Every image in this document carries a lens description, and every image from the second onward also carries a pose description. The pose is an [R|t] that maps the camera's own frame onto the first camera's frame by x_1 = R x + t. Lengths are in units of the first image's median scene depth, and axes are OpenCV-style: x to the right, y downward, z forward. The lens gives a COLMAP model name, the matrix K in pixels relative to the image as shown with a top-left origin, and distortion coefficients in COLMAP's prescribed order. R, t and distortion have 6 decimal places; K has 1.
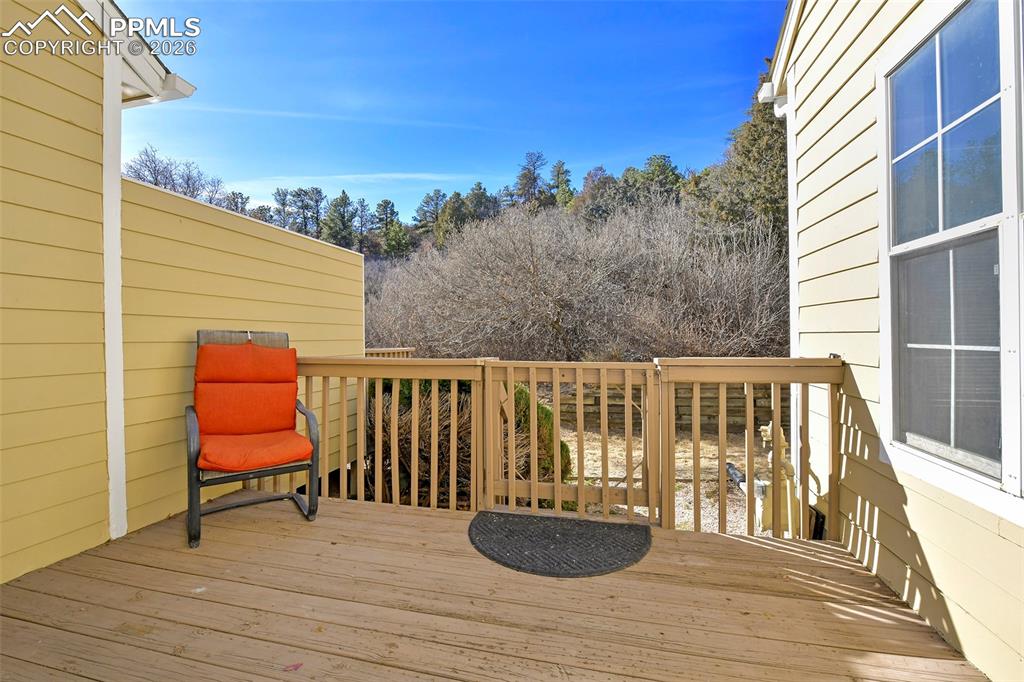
lens RADIAL K [[439.9, 0, 506.1], [0, 439.9, 339.7], [0, 0, 1]] dist [-0.010539, -0.000583]
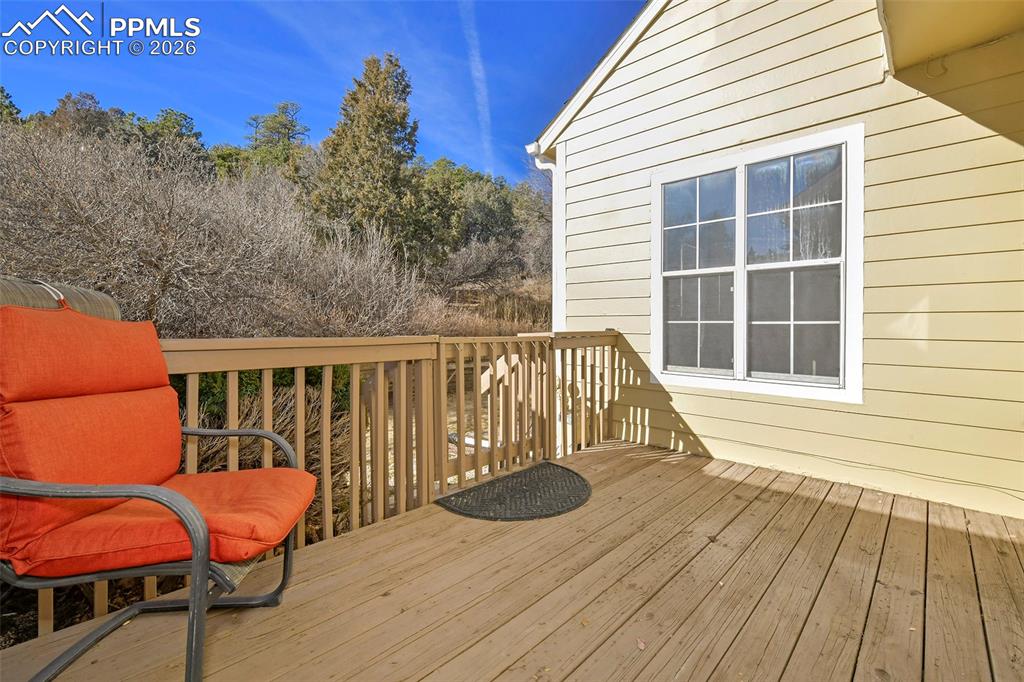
lens RADIAL K [[436.6, 0, 508.6], [0, 436.6, 328.6], [0, 0, 1]] dist [-0.009845, -0.000450]
pose [[0.503052, 0.004798, 0.864243, -0.920083], [-0.000553, 0.999986, -0.005230, 0.041790], [-0.864256, 0.002153, 0.503048, 0.486918]]
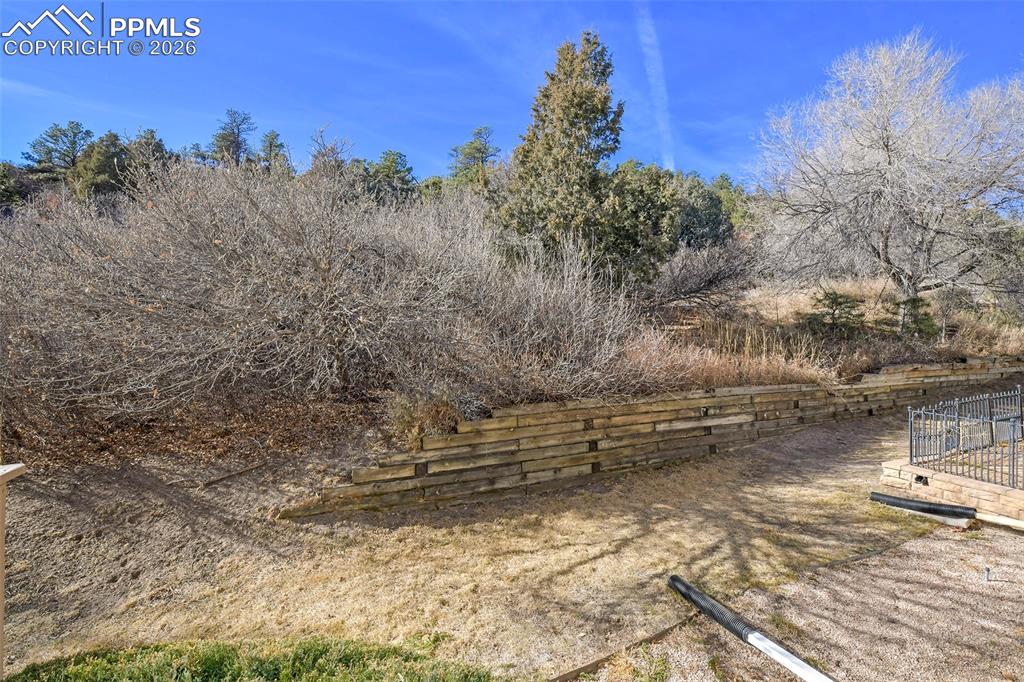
lens RADIAL K [[436.6, 0, 511.6], [0, 436.6, 336.7], [0, 0, 1]] dist [-0.009845, -0.000450]
pose [[0.801157, 0.008796, 0.598390, -0.277096], [-0.008464, 0.999959, -0.003367, -0.220509], [-0.598395, -0.002367, 0.801198, 1.368089]]
